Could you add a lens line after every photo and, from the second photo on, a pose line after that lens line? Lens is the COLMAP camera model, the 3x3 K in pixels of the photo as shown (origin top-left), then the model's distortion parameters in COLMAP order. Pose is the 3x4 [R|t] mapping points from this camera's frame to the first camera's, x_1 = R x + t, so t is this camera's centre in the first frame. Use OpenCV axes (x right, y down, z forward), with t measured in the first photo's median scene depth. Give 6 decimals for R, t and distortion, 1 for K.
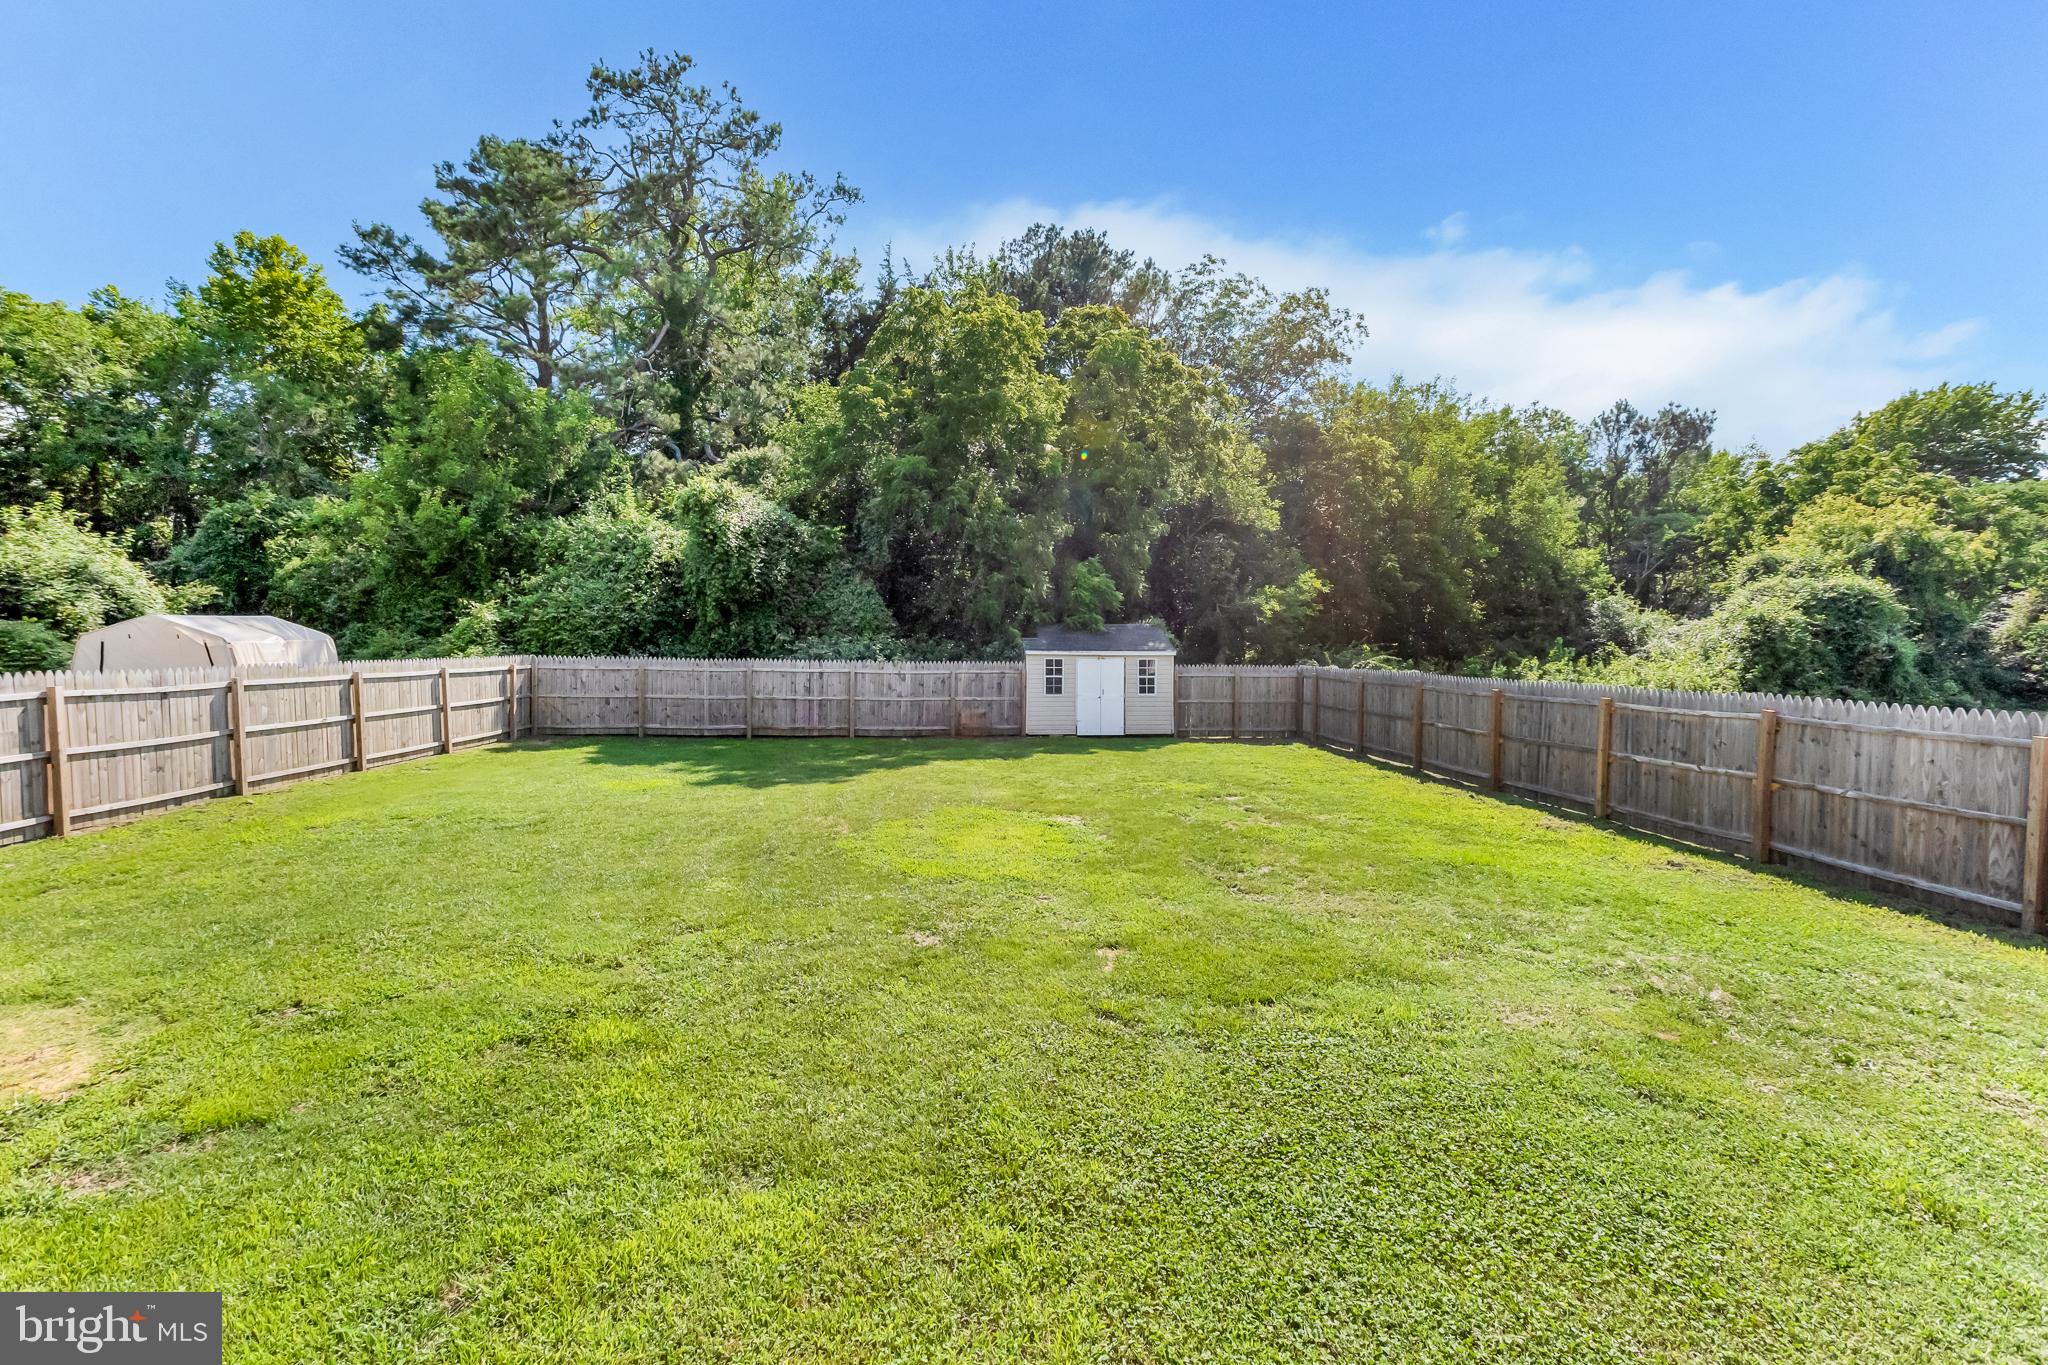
lens RADIAL K [[905.8, 0, 1024.0], [0, 905.8, 682.5], [0, 0, 1]] dist [0.039236, 0.000212]
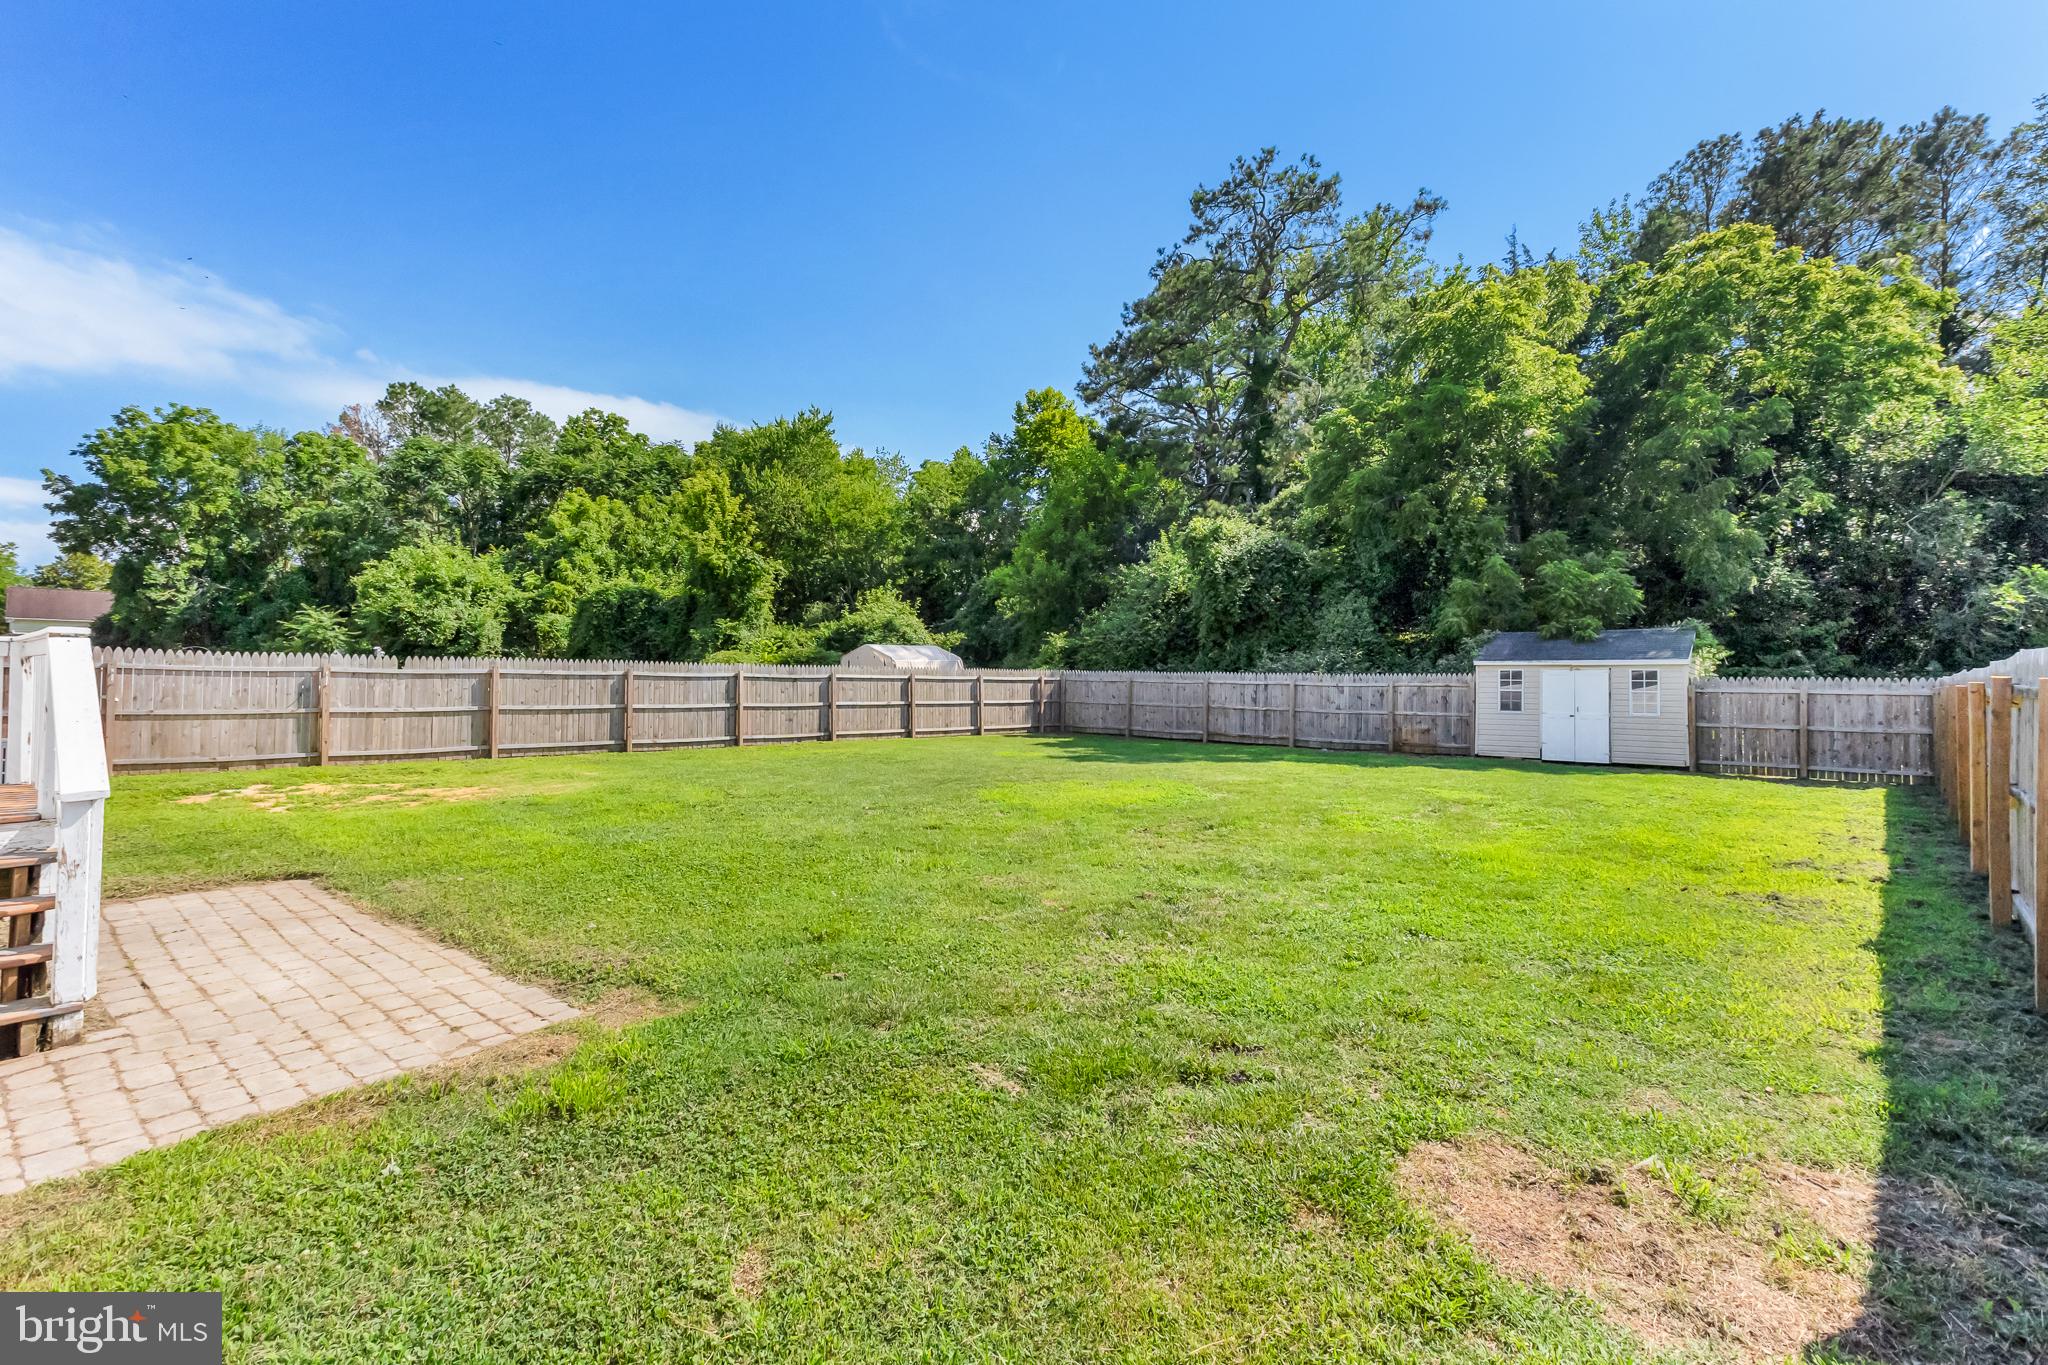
lens RADIAL K [[933.9, 0, 1024.0], [0, 933.9, 682.5], [0, 0, 1]] dist [0.026290, 0.000086]
pose [[0.693137, -0.000944, -0.720805, 0.351949], [-0.035224, 0.998760, -0.035181, 0.033445], [0.719944, 0.049775, 0.692245, 0.030262]]
